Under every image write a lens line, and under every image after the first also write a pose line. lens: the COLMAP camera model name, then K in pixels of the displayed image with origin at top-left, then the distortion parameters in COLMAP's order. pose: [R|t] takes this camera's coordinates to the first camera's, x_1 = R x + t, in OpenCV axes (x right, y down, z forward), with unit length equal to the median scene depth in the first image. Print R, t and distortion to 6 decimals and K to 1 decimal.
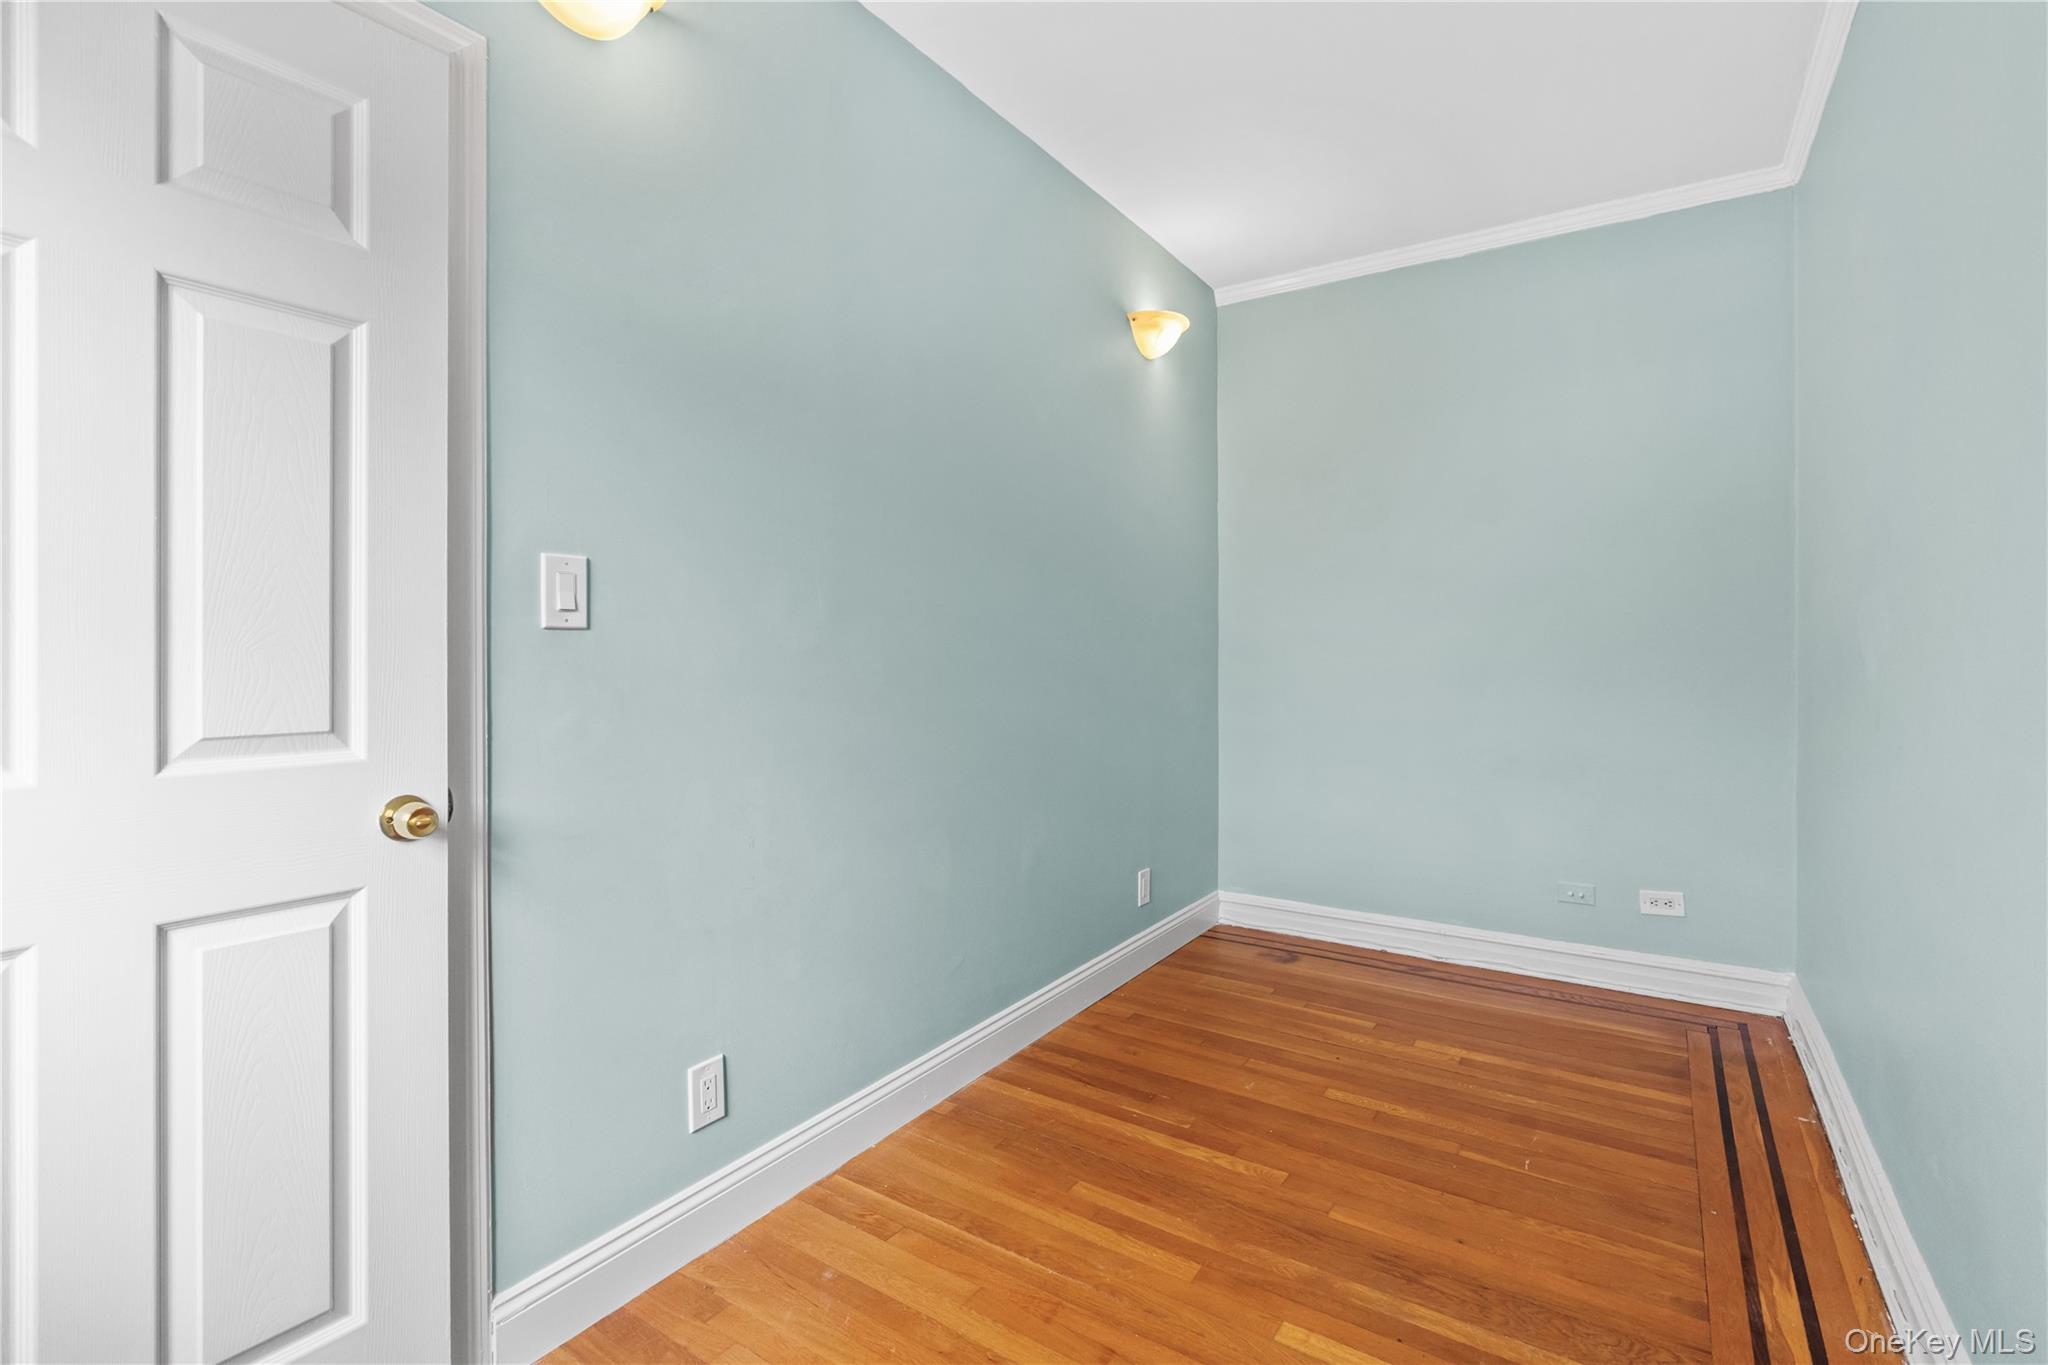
lens RADIAL K [[943.4, 0, 1042.8], [0, 943.4, 639.5], [0, 0, 1]] dist [-0.003462, -0.000166]
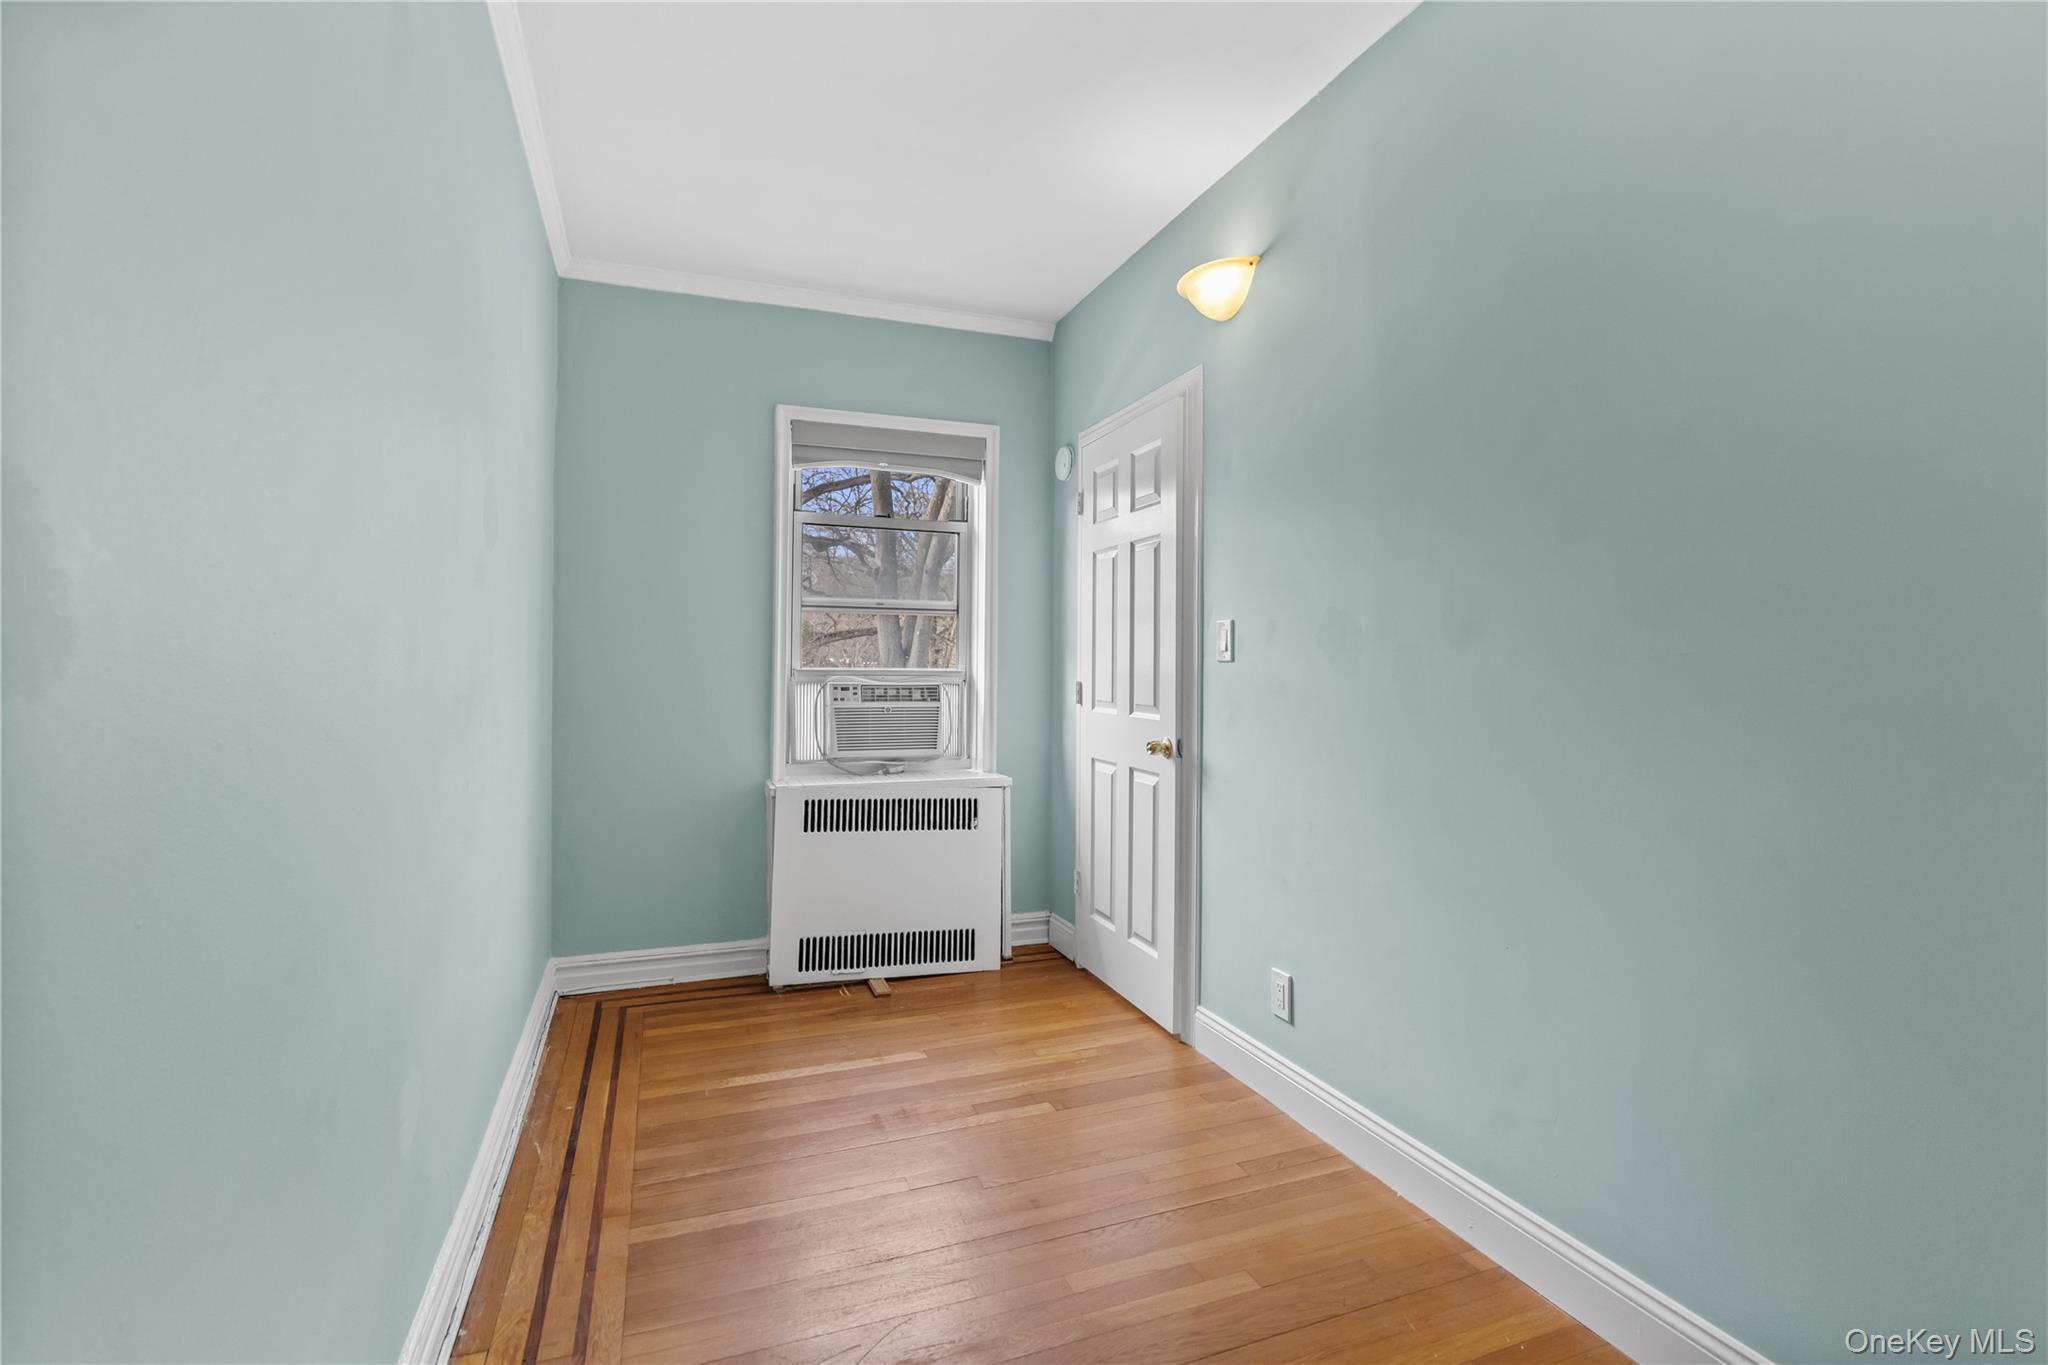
lens RADIAL K [[937.7, 0, 1006.4], [0, 937.7, 671.8], [0, 0, 1]] dist [-0.003121, 0.000724]
pose [[-0.601467, -0.001064, -0.798897, 1.115075], [-0.000011, 0.999999, -0.001324, 0.009804], [0.798898, -0.000788, -0.601466, 1.704965]]
